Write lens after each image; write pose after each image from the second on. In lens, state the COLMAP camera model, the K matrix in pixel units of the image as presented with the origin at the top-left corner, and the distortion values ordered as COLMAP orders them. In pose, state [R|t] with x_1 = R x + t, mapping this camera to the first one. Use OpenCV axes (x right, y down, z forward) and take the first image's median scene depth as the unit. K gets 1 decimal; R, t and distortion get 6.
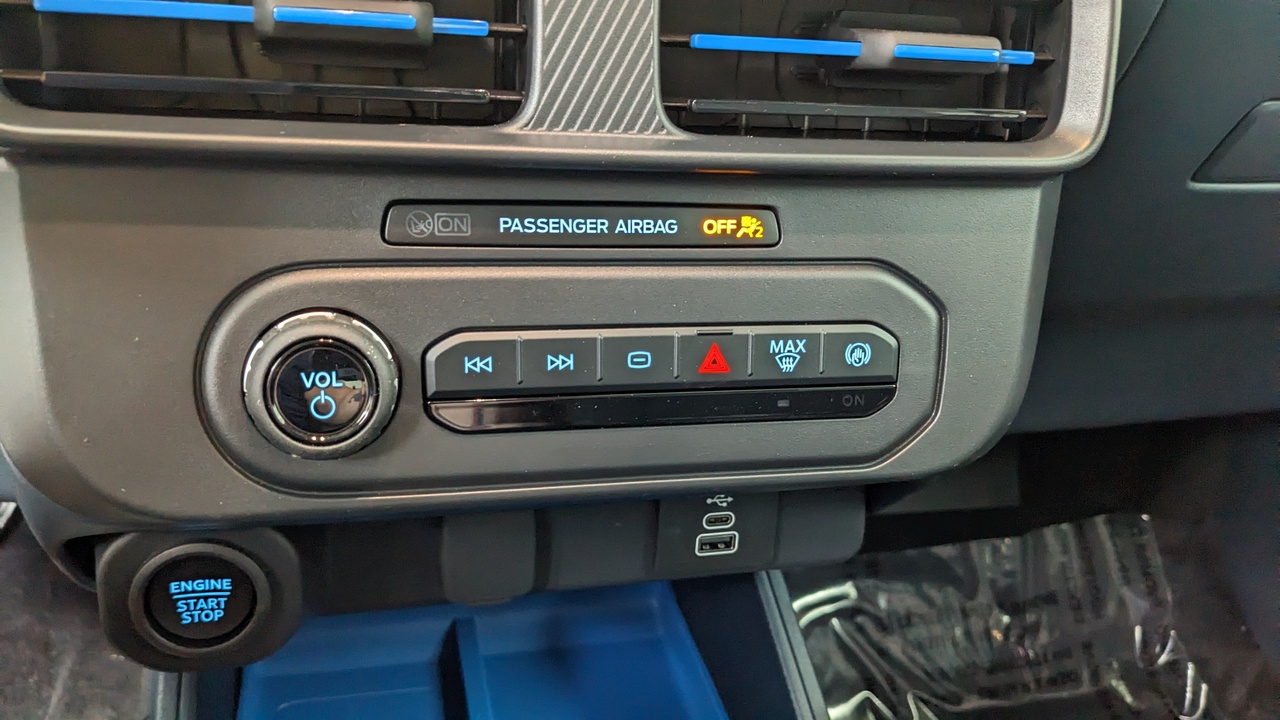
lens RADIAL K [[1044.7, 0, 621.7], [0, 1044.7, 323.6], [0, 0, 1]] dist [0.046560, -0.092483]
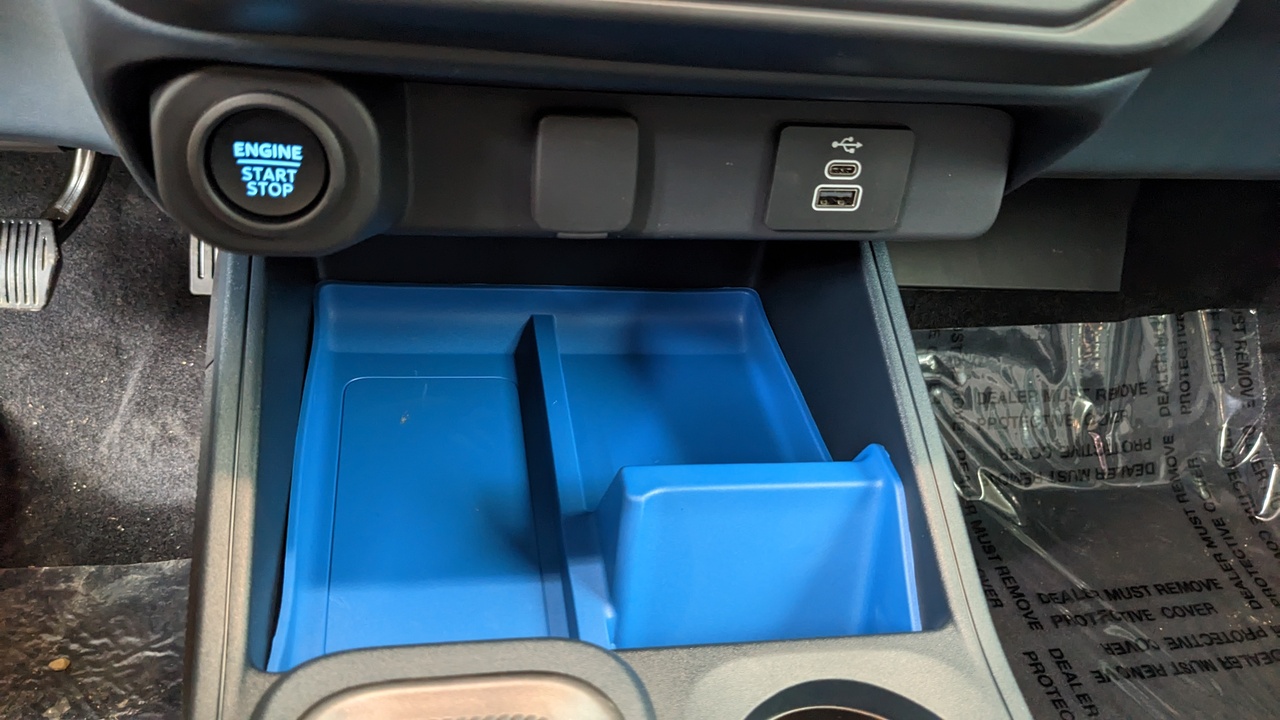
lens RADIAL K [[1044.7, 0, 638.3], [0, 1044.7, 345.4], [0, 0, 1]] dist [0.046560, -0.092483]
pose [[0.996542, 0.073533, -0.038695, -0.016752], [-0.065165, 0.980550, 0.185135, 0.088020], [0.051556, -0.181973, 0.981951, 0.045600]]
